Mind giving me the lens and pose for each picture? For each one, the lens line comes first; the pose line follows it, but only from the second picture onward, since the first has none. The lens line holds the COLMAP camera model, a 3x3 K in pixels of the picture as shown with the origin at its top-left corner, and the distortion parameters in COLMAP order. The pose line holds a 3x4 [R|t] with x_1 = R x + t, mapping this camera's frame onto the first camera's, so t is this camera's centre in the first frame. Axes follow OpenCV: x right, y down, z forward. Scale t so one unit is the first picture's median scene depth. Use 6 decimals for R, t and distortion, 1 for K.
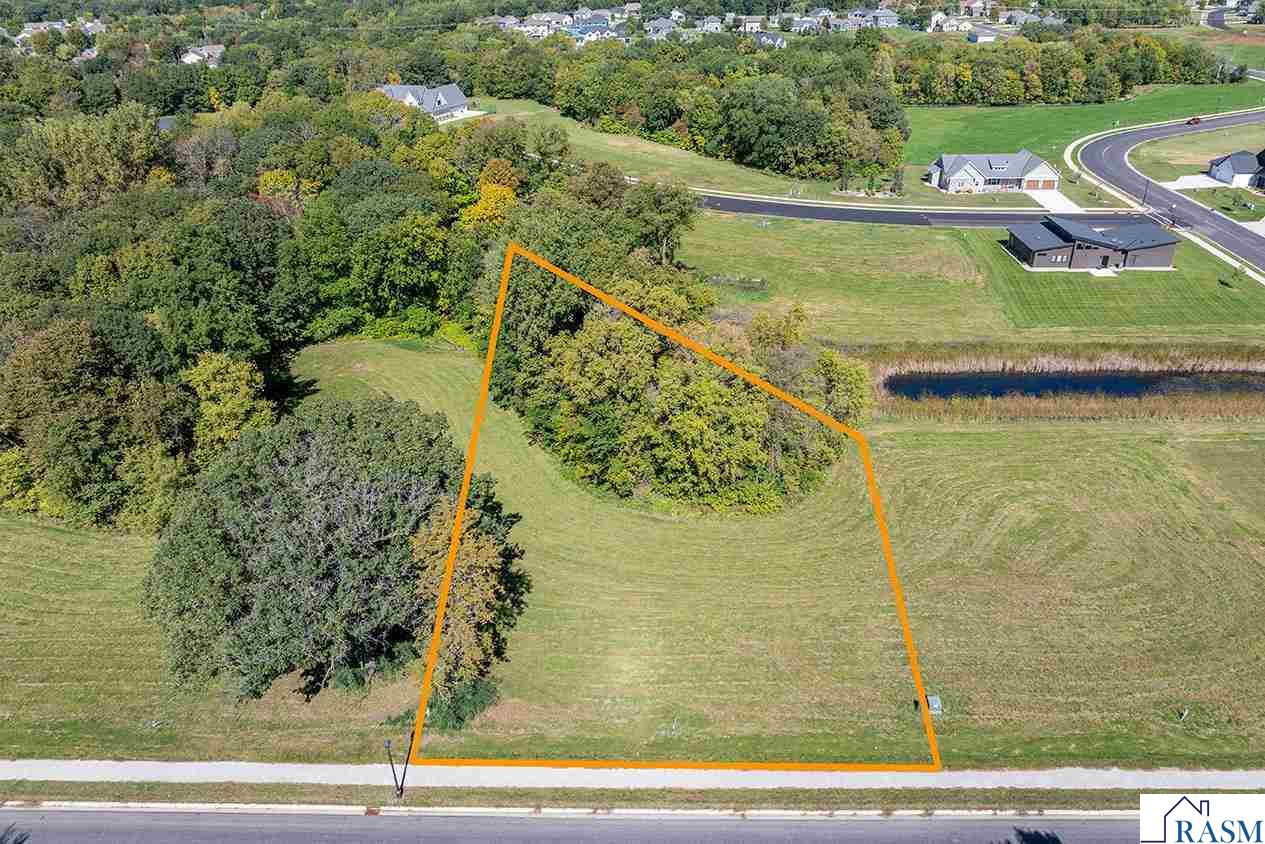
lens RADIAL K [[852.1, 0, 632.5], [0, 852.1, 422.0], [0, 0, 1]] dist [-0.026943, 0.008485]
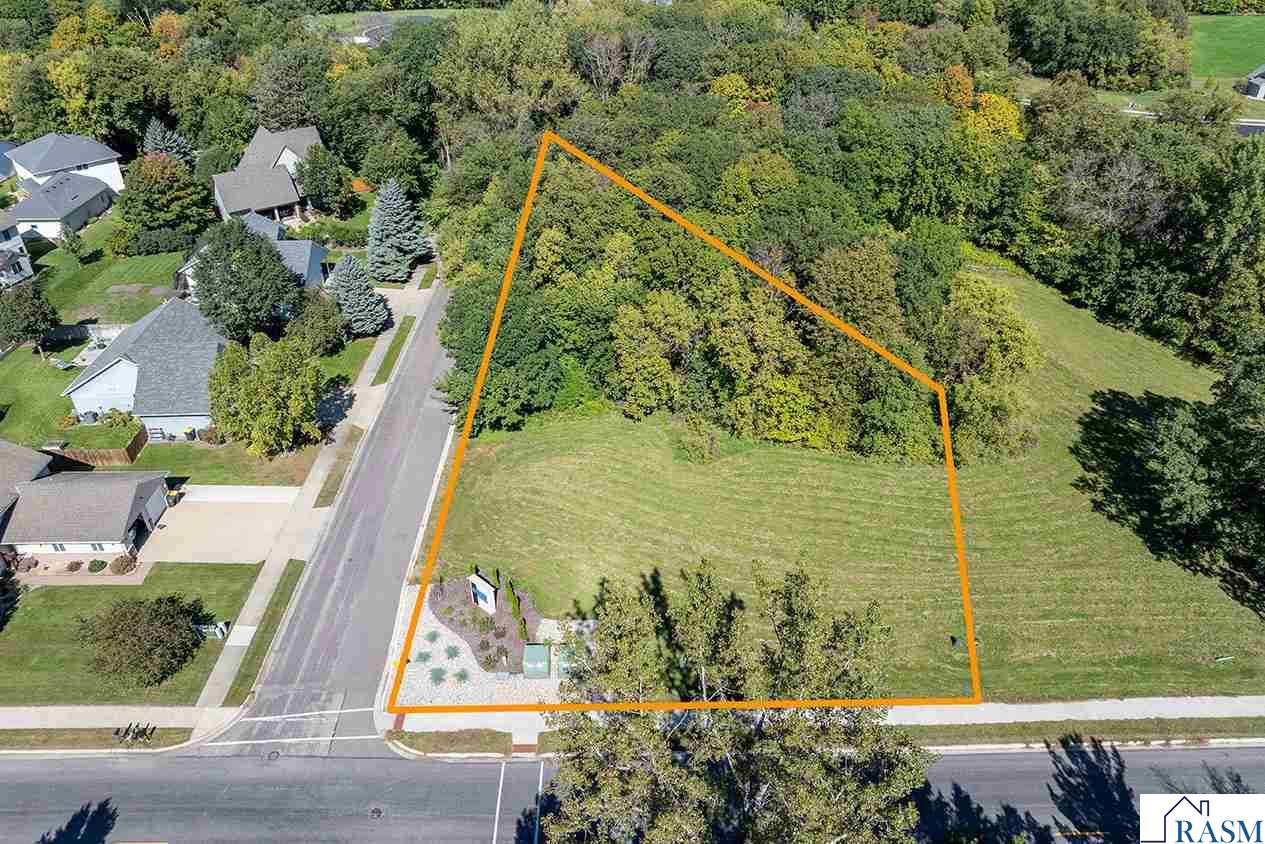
lens RADIAL K [[901.9, 0, 631.1], [0, 901.9, 379.1], [0, 0, 1]] dist [-0.025352, 0.004215]
pose [[0.999257, -0.006702, 0.037945, -0.532708], [0.005358, 0.999359, 0.035409, -0.000253], [-0.038158, -0.035179, 0.998652, 0.007733]]
